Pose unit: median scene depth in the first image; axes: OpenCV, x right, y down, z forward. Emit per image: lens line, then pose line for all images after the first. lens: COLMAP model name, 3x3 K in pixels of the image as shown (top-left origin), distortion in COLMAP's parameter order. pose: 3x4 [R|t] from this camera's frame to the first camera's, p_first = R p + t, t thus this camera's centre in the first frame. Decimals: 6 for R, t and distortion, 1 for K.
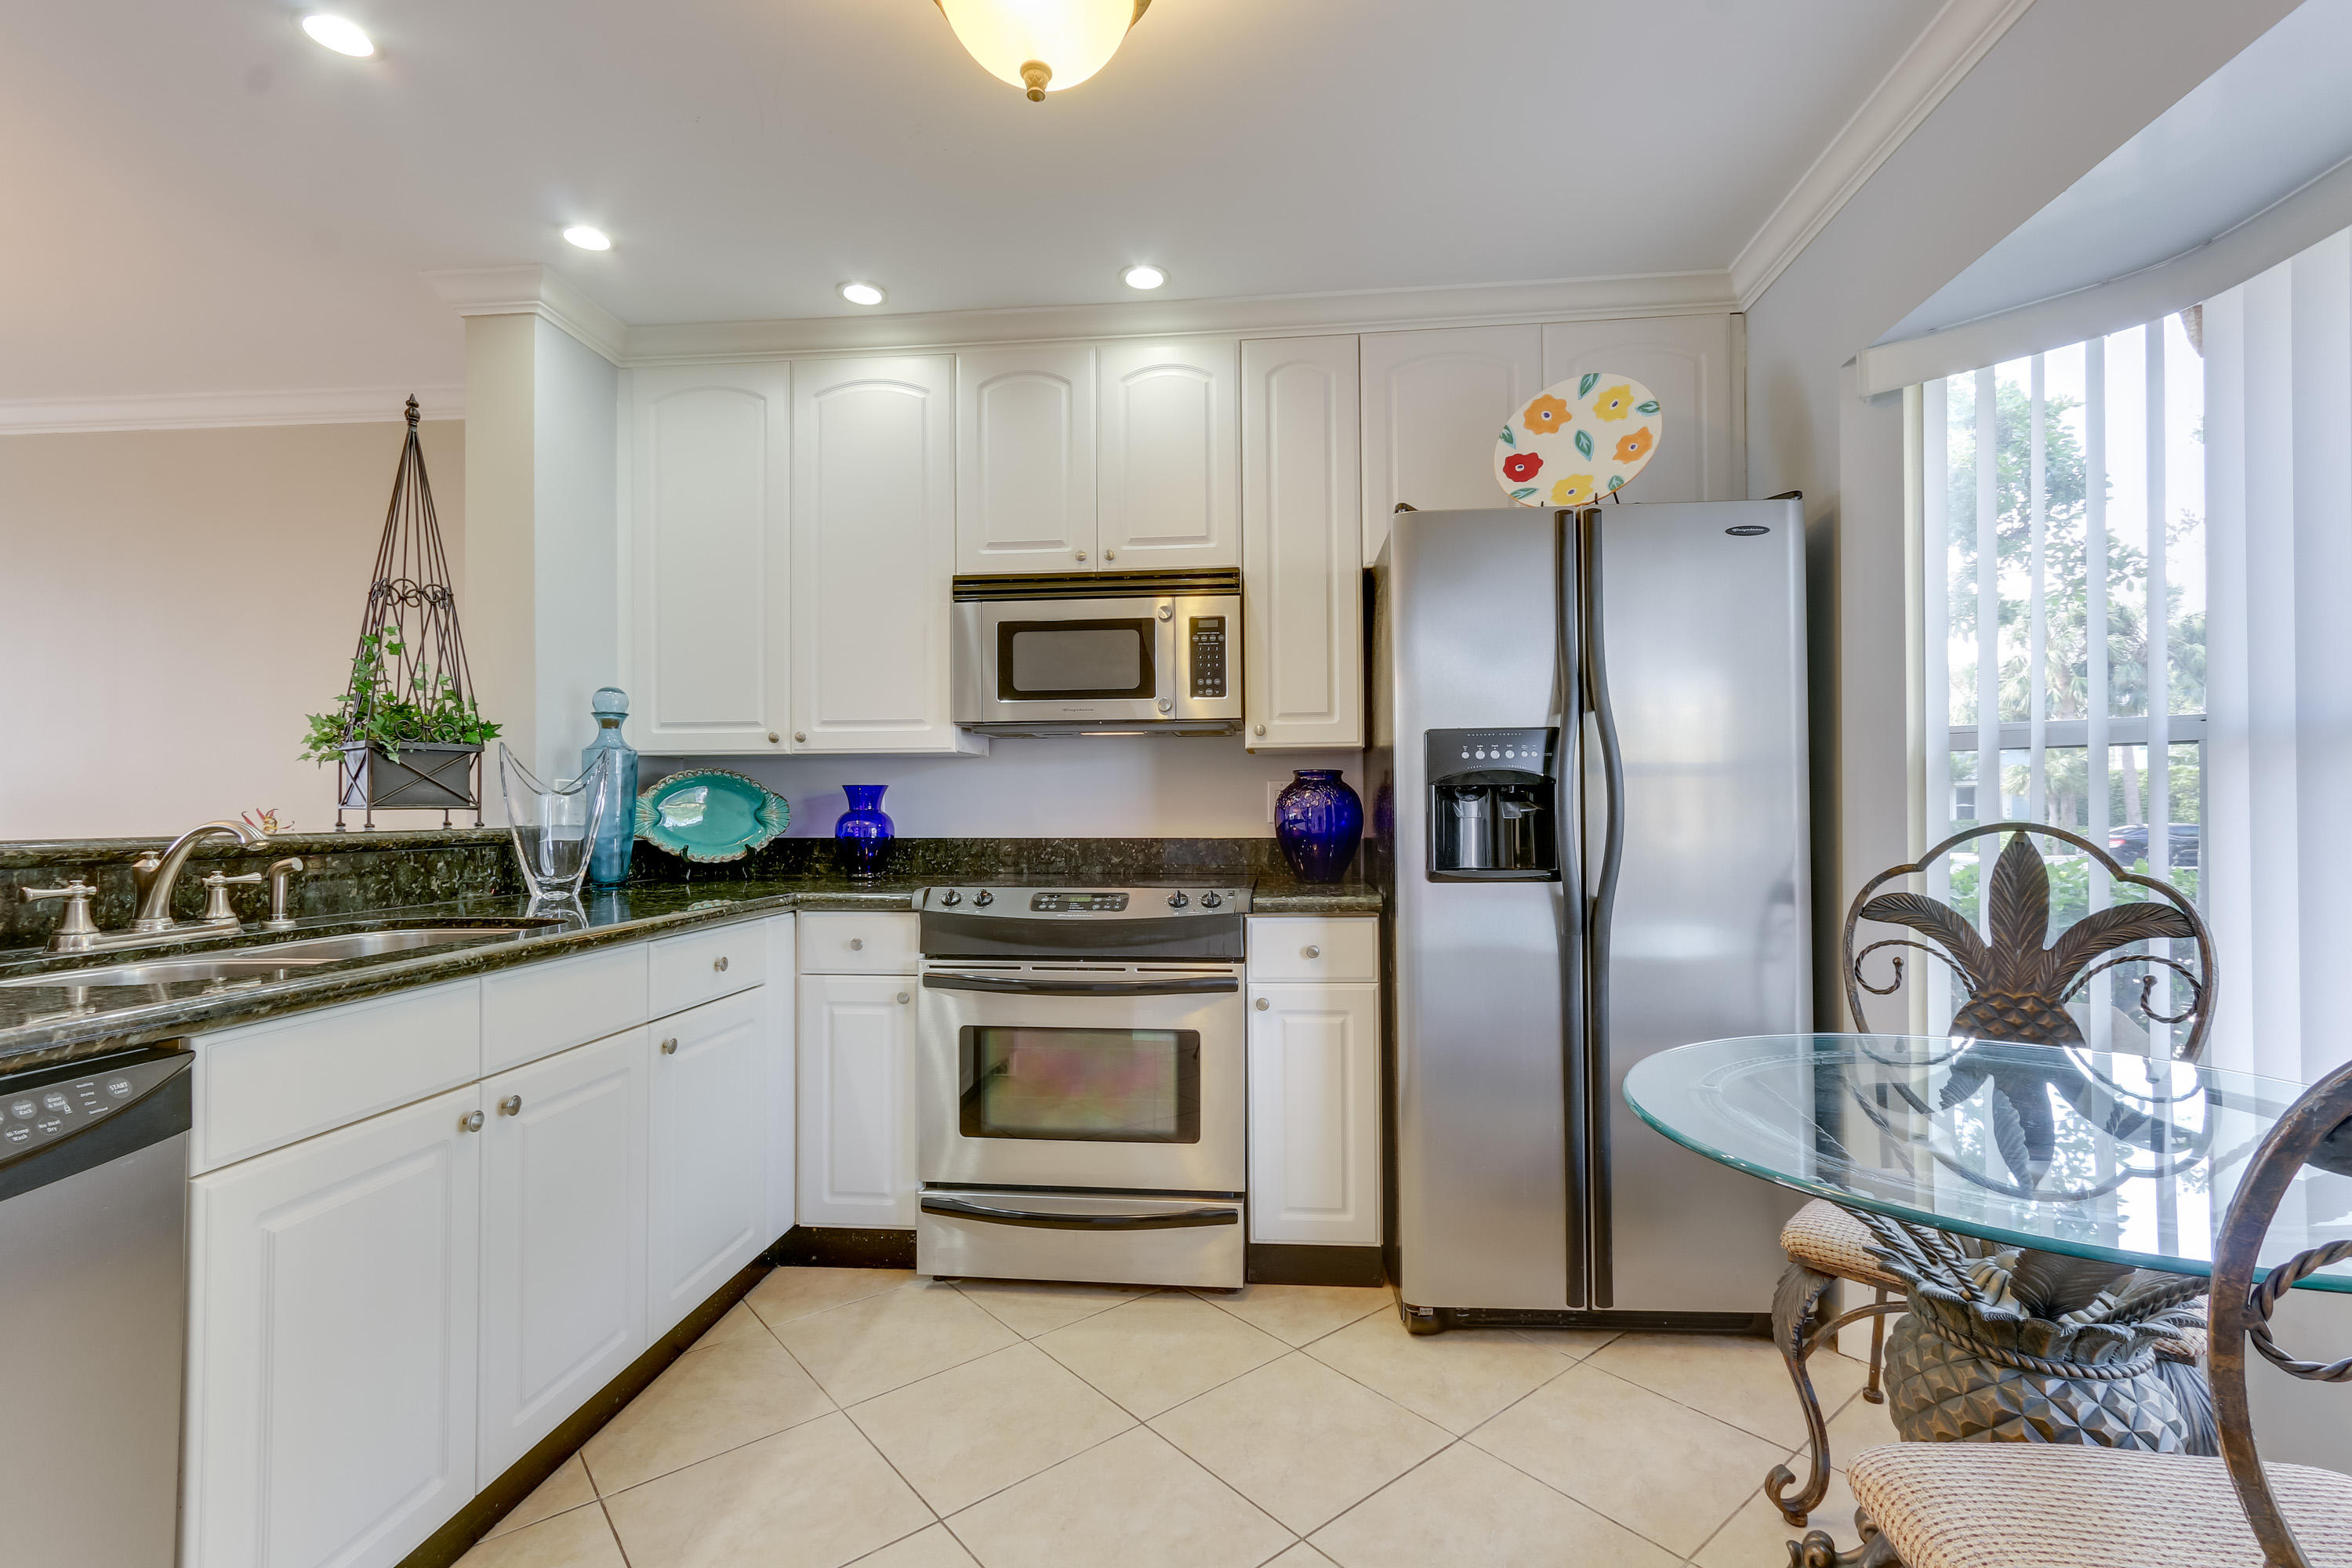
lens RADIAL K [[1069.4, 0, 1185.0], [0, 1069.4, 804.1], [0, 0, 1]] dist [-0.003265, 0.004957]
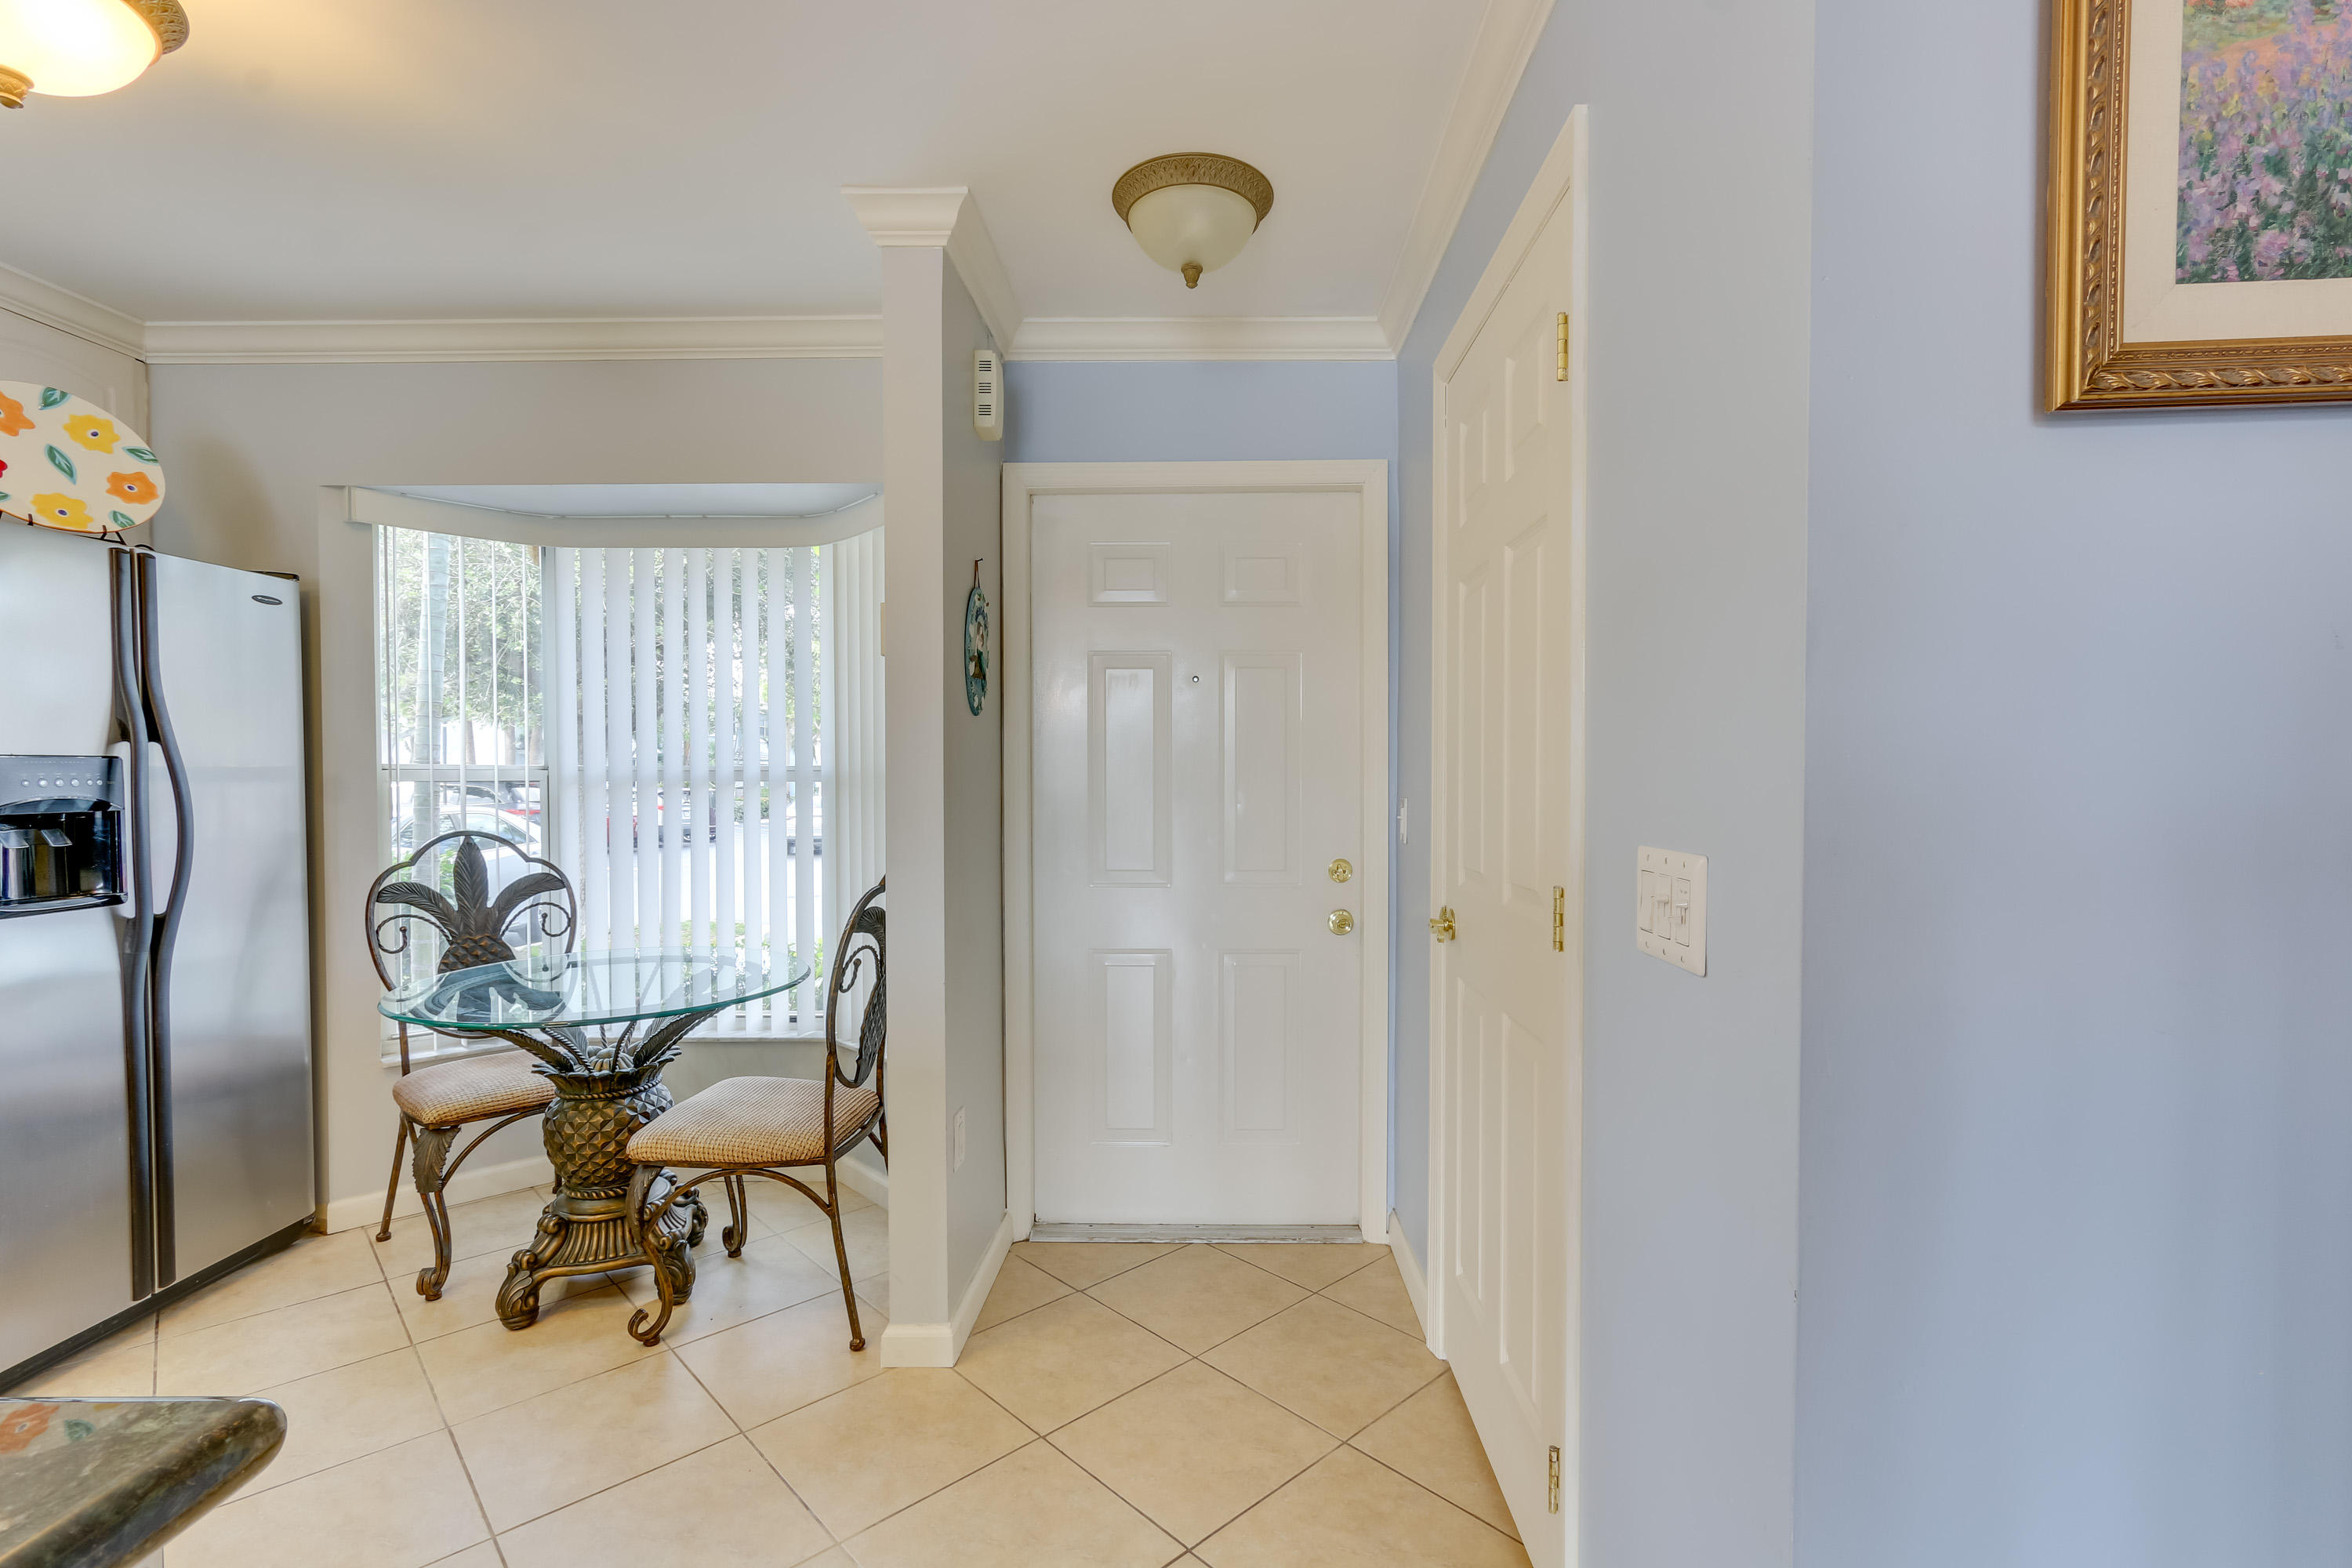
lens RADIAL K [[1069.4, 0, 1189.8], [0, 1069.4, 802.3], [0, 0, 1]] dist [-0.003265, 0.004957]
pose [[-0.065955, -0.019100, 0.997640, -0.682672], [-0.005217, 0.999810, 0.018797, -0.046762], [-0.997809, -0.003965, -0.066042, 0.022455]]
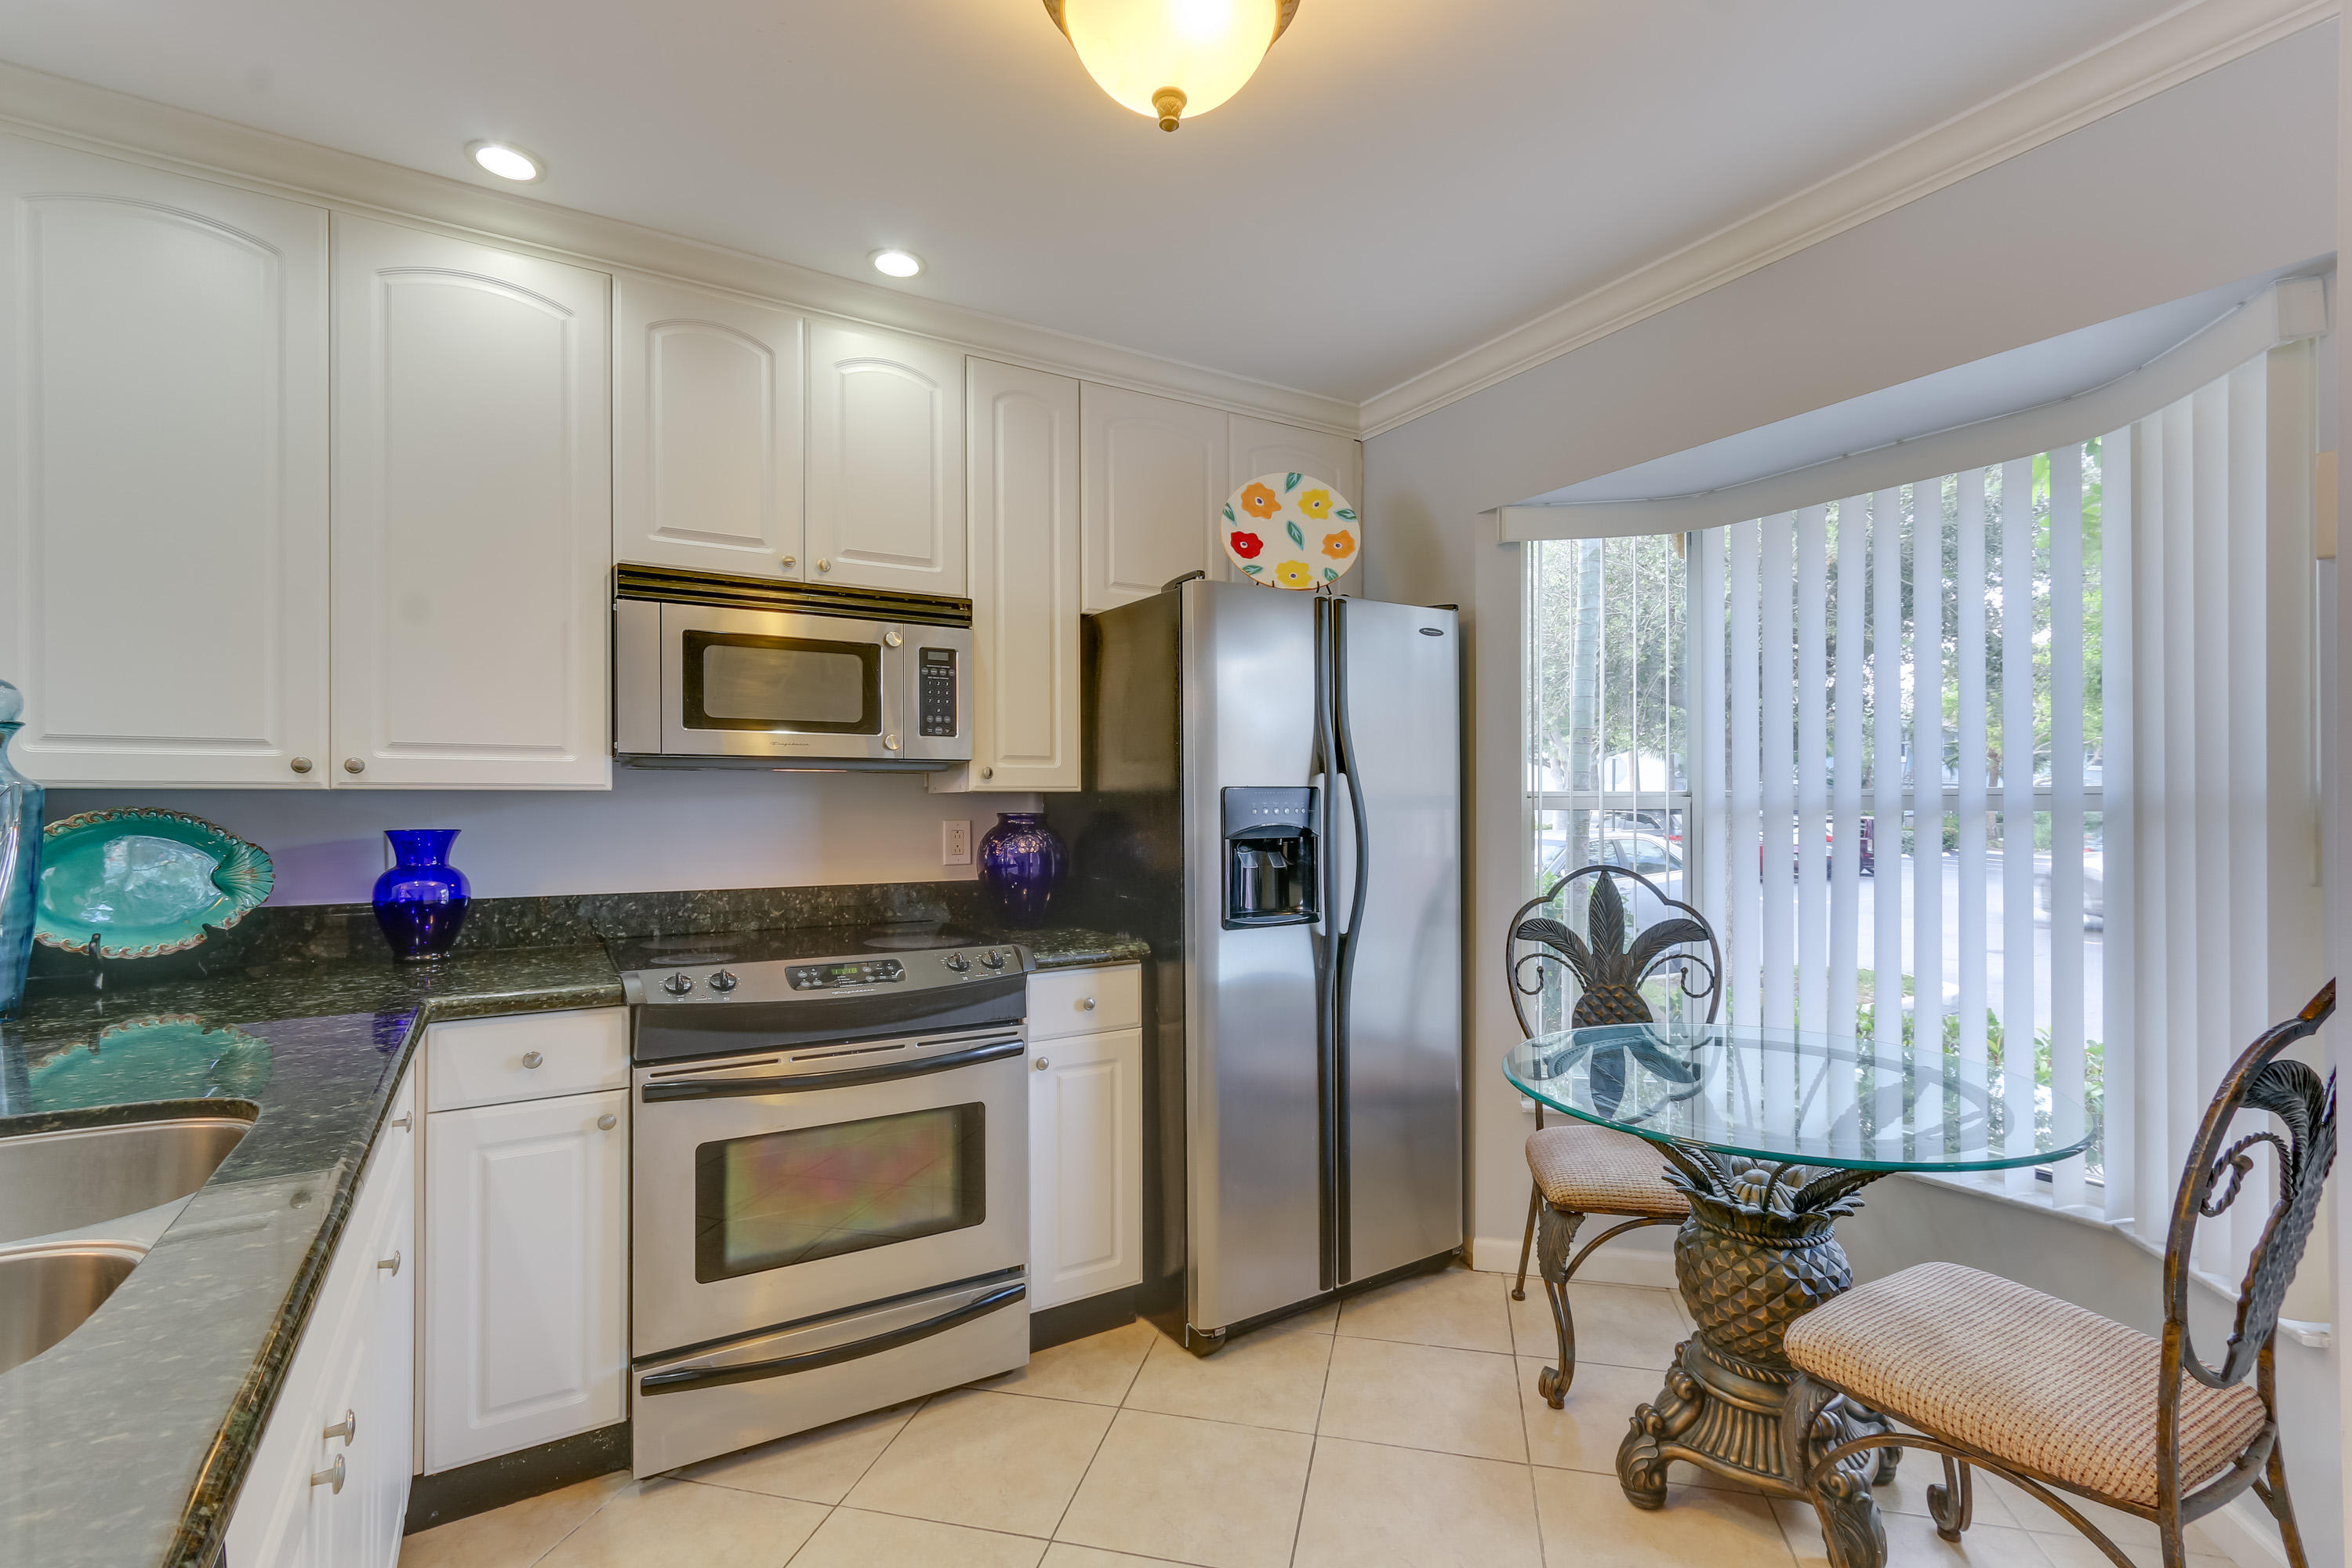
lens RADIAL K [[1069.4, 0, 1183.3], [0, 1069.4, 803.6], [0, 0, 1]] dist [-0.003265, 0.004957]
pose [[0.800129, 0.003399, 0.599818, -0.402510], [-0.005237, 0.999985, 0.001318, -0.049032], [-0.599805, -0.004196, 0.800135, 0.153245]]
